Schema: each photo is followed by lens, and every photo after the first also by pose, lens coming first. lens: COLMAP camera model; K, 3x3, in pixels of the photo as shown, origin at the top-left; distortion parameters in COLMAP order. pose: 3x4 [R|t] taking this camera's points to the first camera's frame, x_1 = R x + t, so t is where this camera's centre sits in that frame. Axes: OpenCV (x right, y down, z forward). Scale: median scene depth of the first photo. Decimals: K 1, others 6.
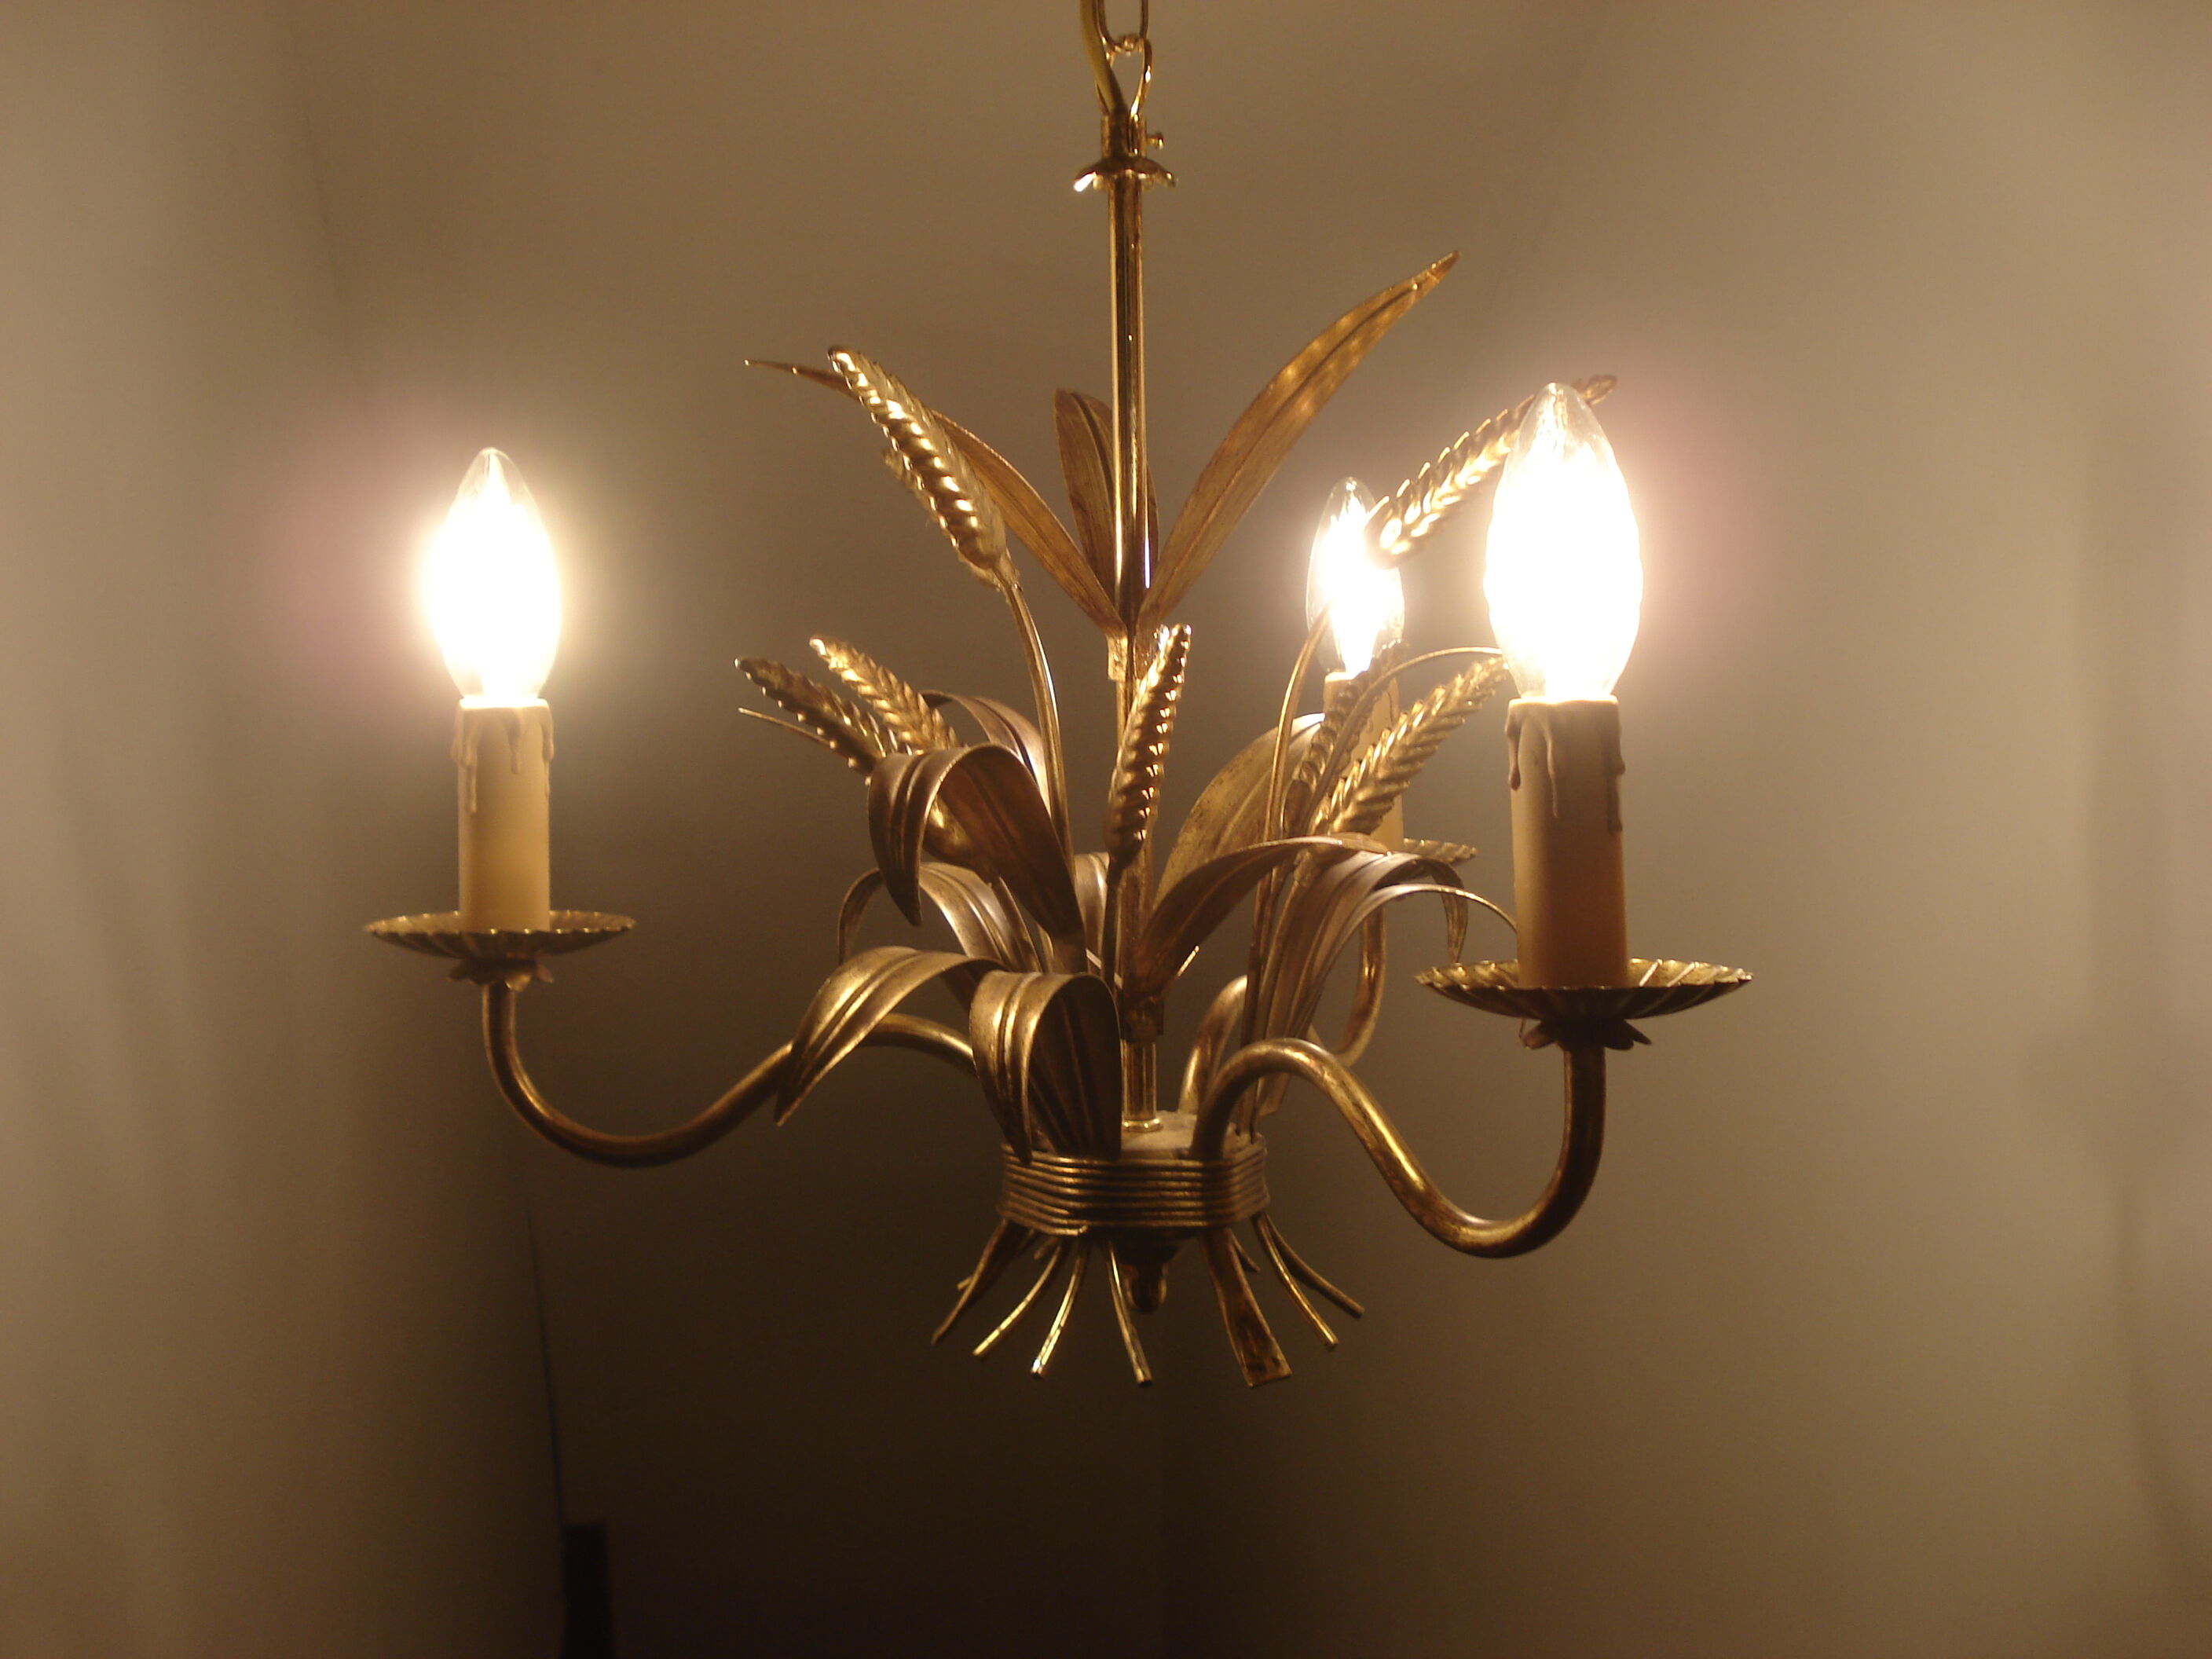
lens RADIAL K [[2524.7, 0, 1098.6], [0, 2524.7, 823.4], [0, 0, 1]] dist [-0.101252, 0.000000]
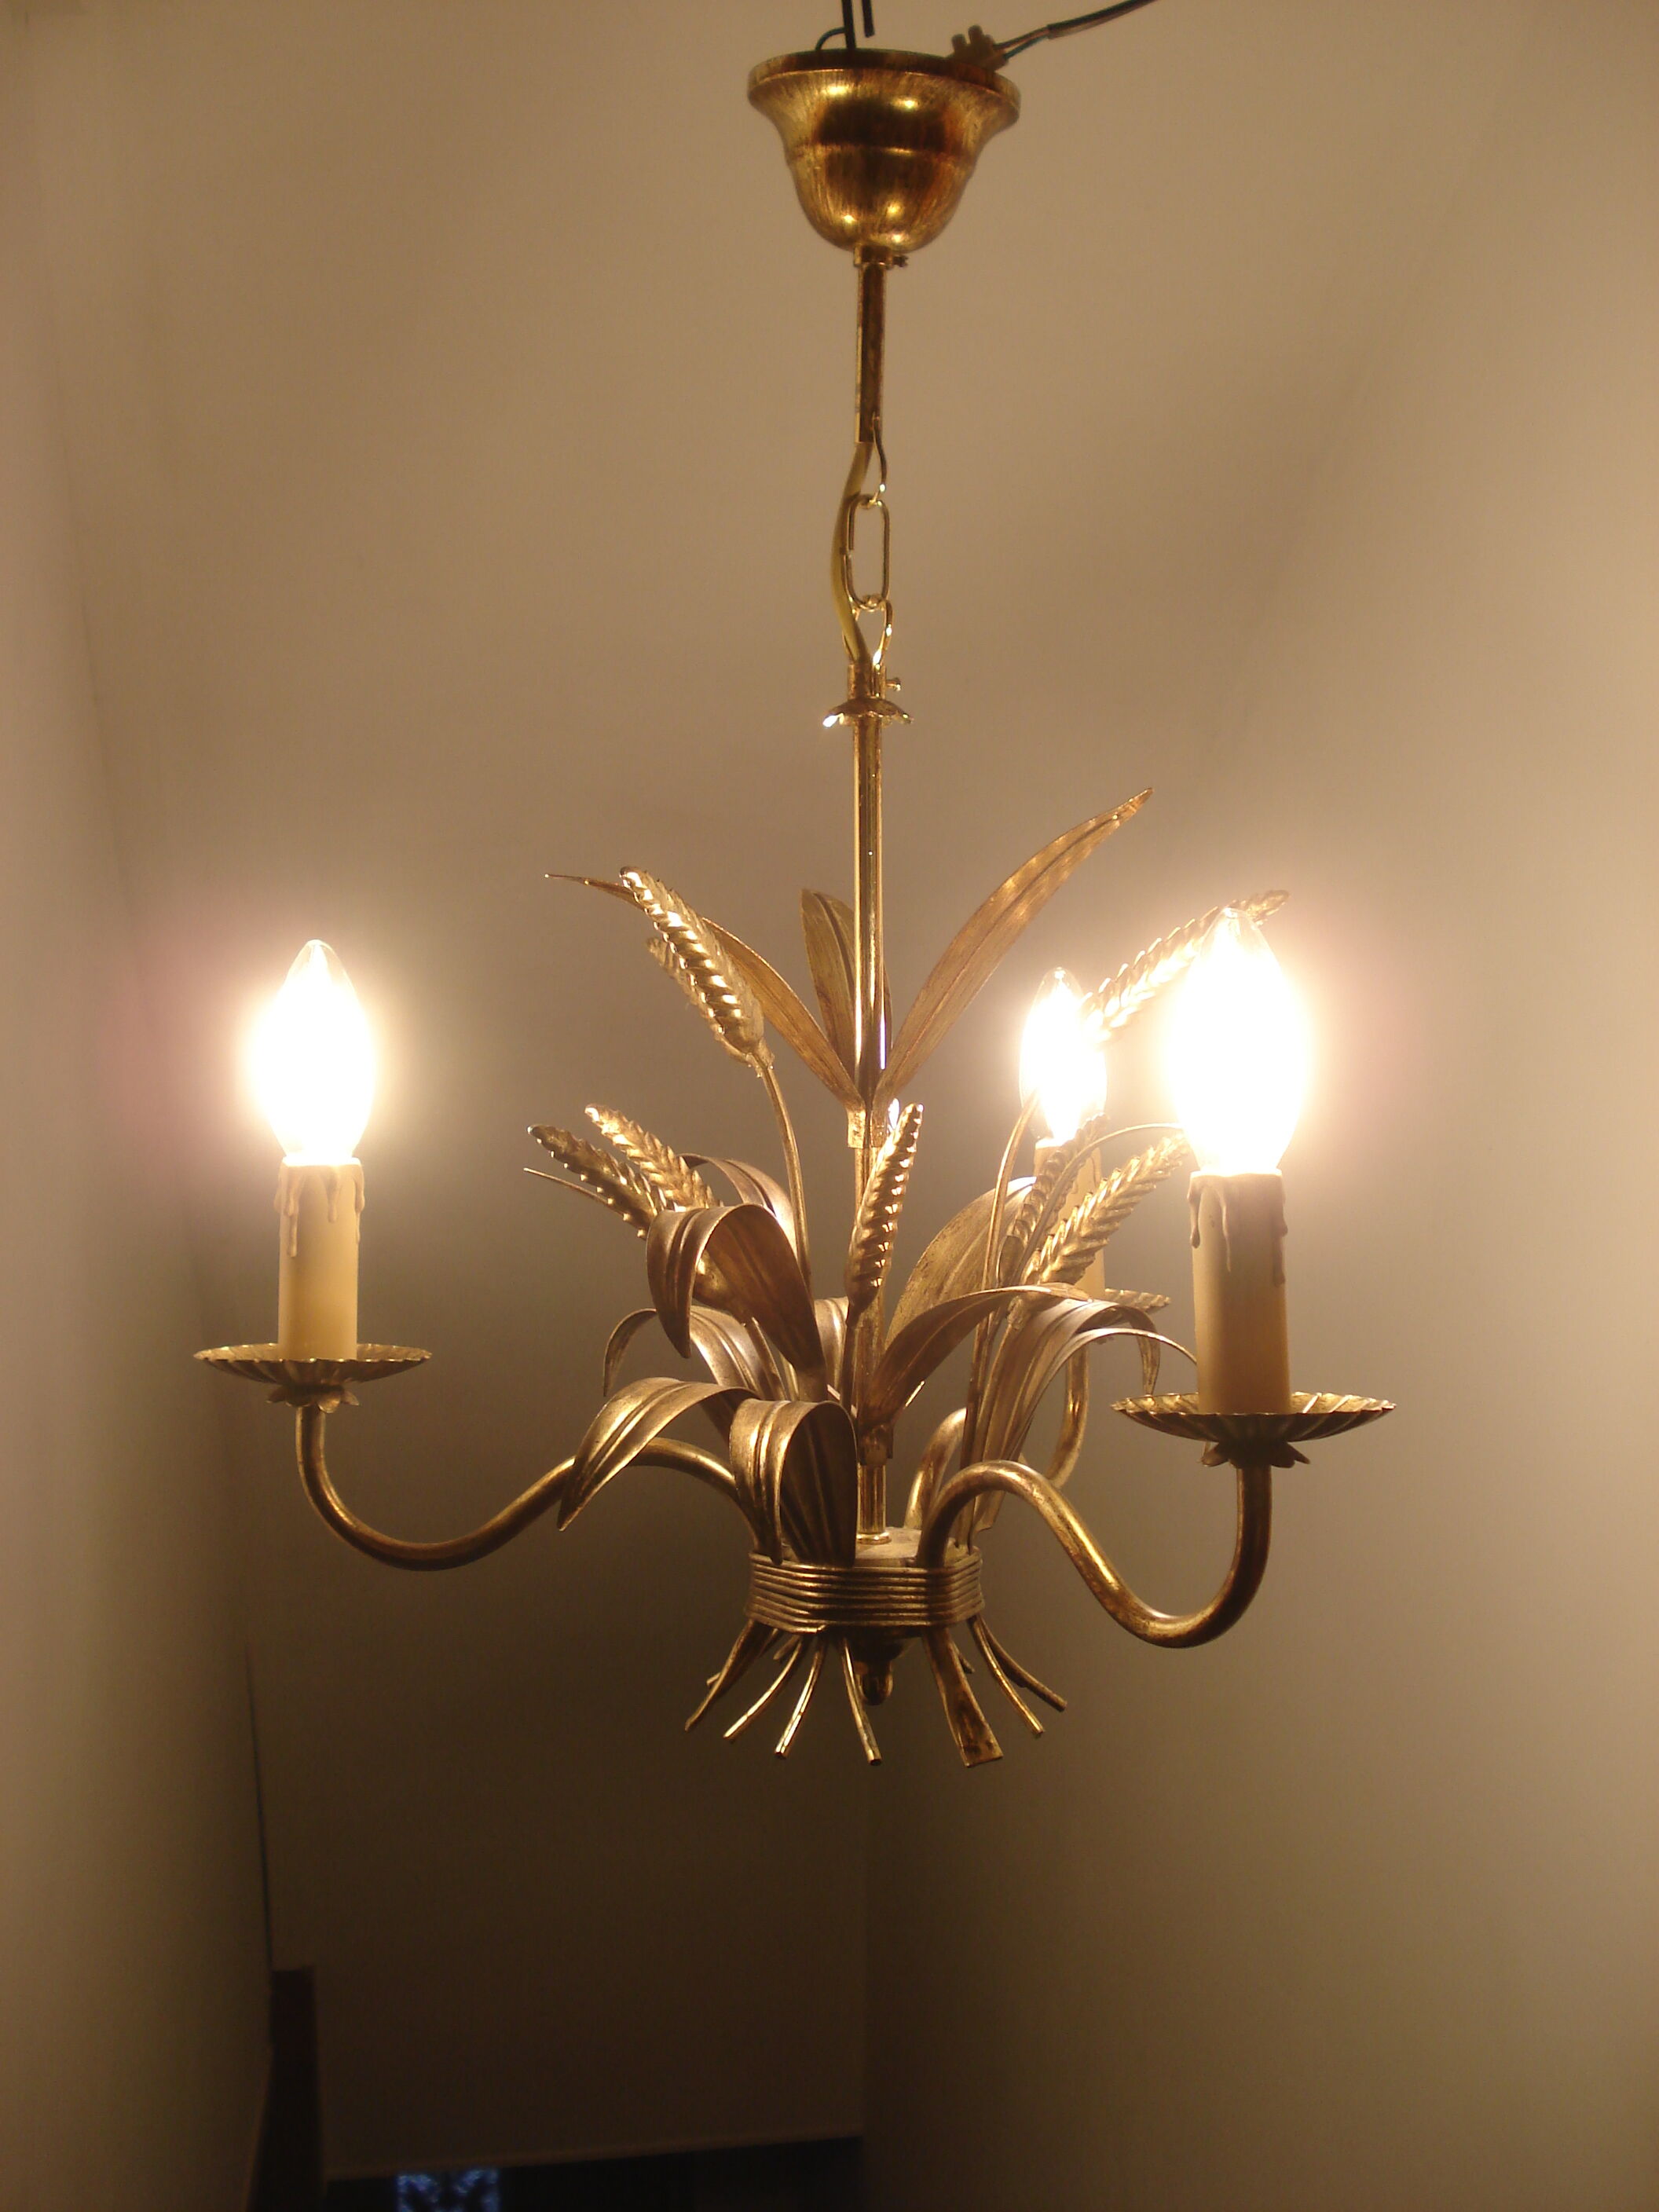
lens RADIAL K [[2524.7, 0, 835.4], [0, 2524.7, 1105.4], [0, 0, 1]] dist [-0.101252, 0.000000]
pose [[0.999884, 0.011548, 0.009904, -0.014097], [-0.010863, 0.997718, -0.066635, 0.000780], [-0.010651, 0.066519, 0.997728, -0.156553]]
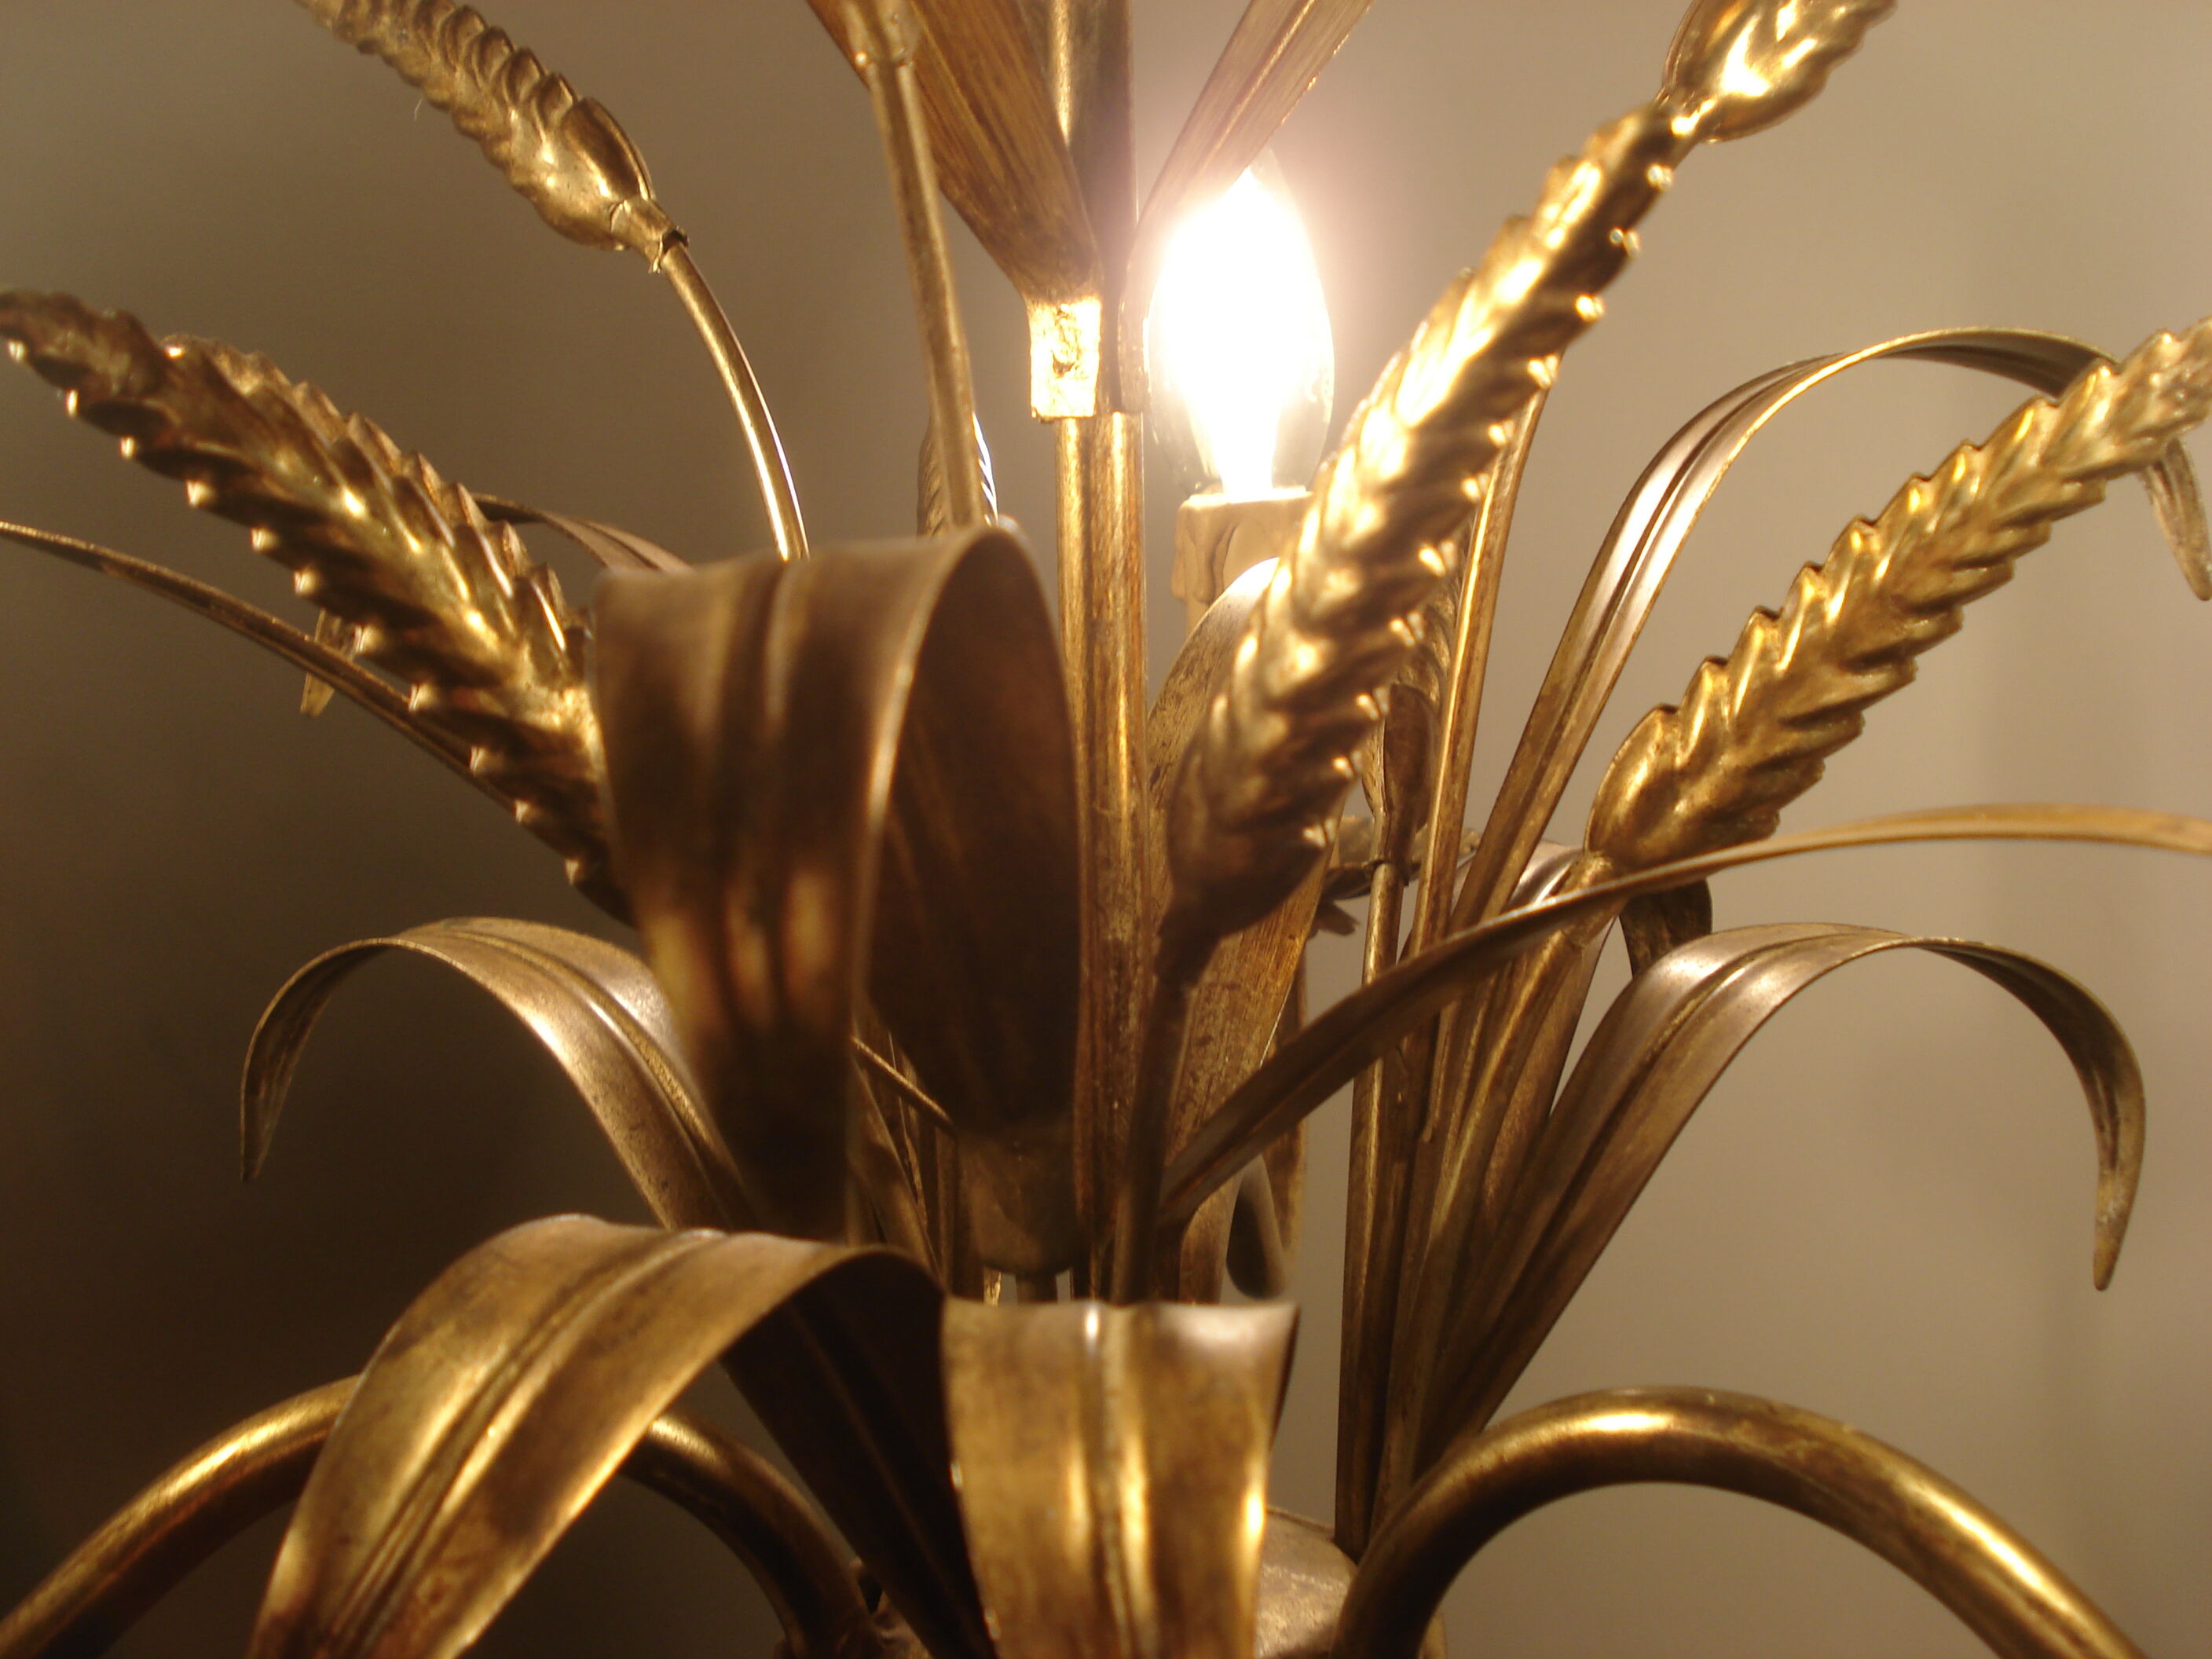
lens RADIAL K [[2524.7, 0, 1112.3], [0, 2524.7, 831.3], [0, 0, 1]] dist [-0.101252, 0.000000]
pose [[0.951604, -0.042161, 0.304422, -0.104642], [0.037787, 0.999081, 0.020249, -0.003142], [-0.304996, -0.007766, 0.952322, 0.670326]]
